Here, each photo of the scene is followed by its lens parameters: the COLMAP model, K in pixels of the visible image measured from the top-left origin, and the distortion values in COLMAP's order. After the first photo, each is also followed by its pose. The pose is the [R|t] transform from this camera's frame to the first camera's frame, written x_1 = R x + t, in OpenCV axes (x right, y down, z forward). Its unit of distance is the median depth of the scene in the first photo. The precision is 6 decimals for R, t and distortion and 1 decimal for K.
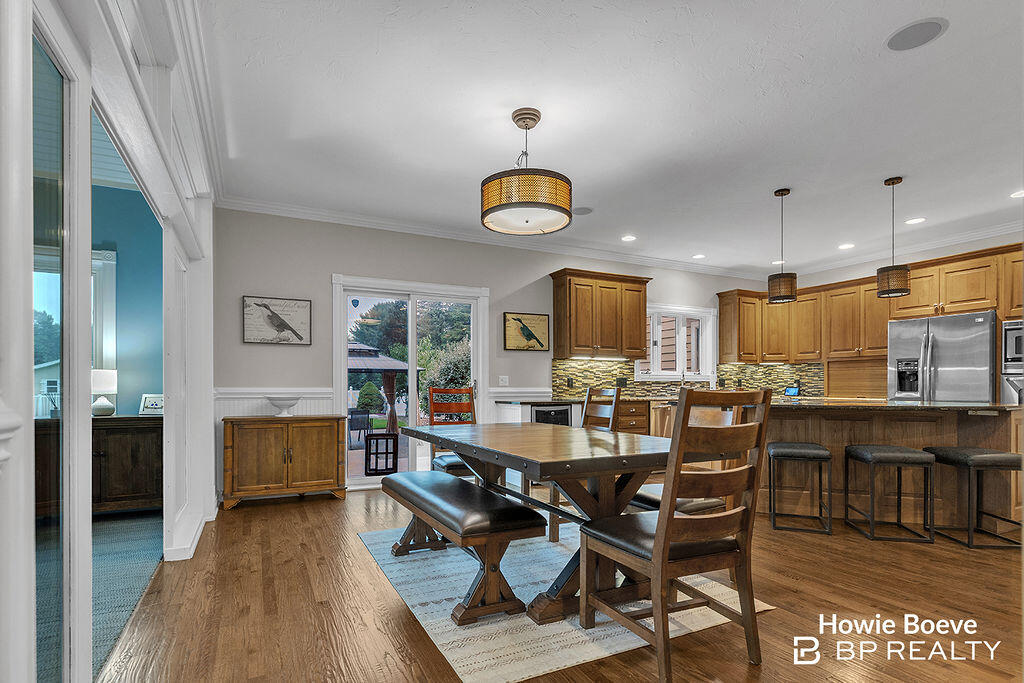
lens RADIAL K [[511.5, 0, 511.7], [0, 511.5, 386.6], [0, 0, 1]] dist [-0.001311, -0.000278]
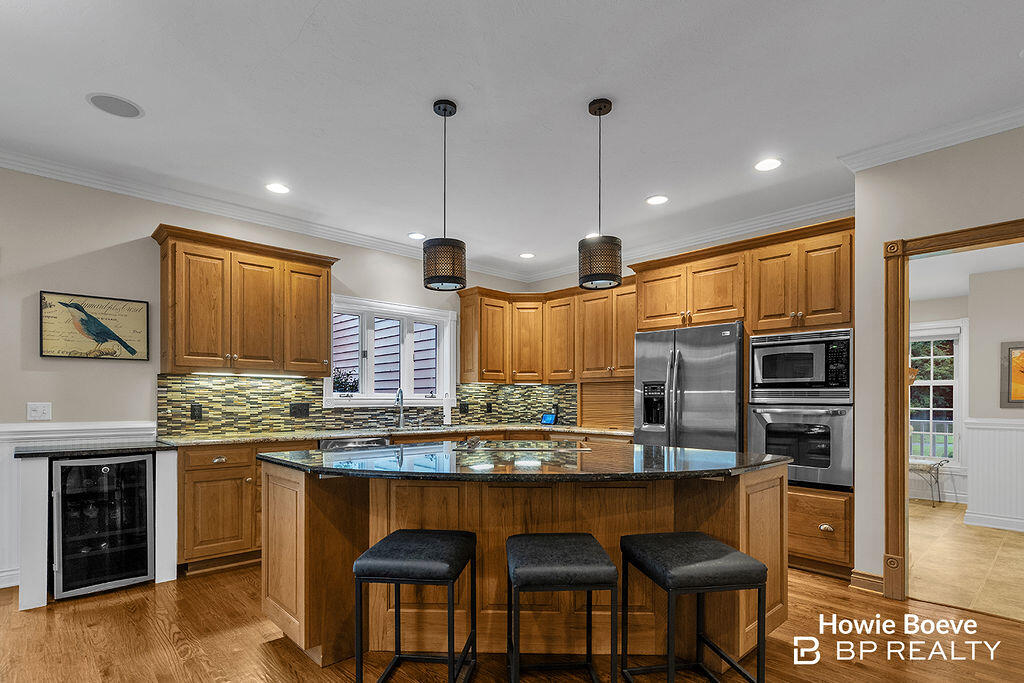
lens RADIAL K [[516.7, 0, 514.6], [0, 516.7, 400.6], [0, 0, 1]] dist [-0.001682, -0.000685]
pose [[0.956874, 0.001781, 0.290497, 0.308499], [-0.001772, 0.999998, -0.000296, -0.022404], [-0.290497, -0.000231, 0.956876, 0.277937]]
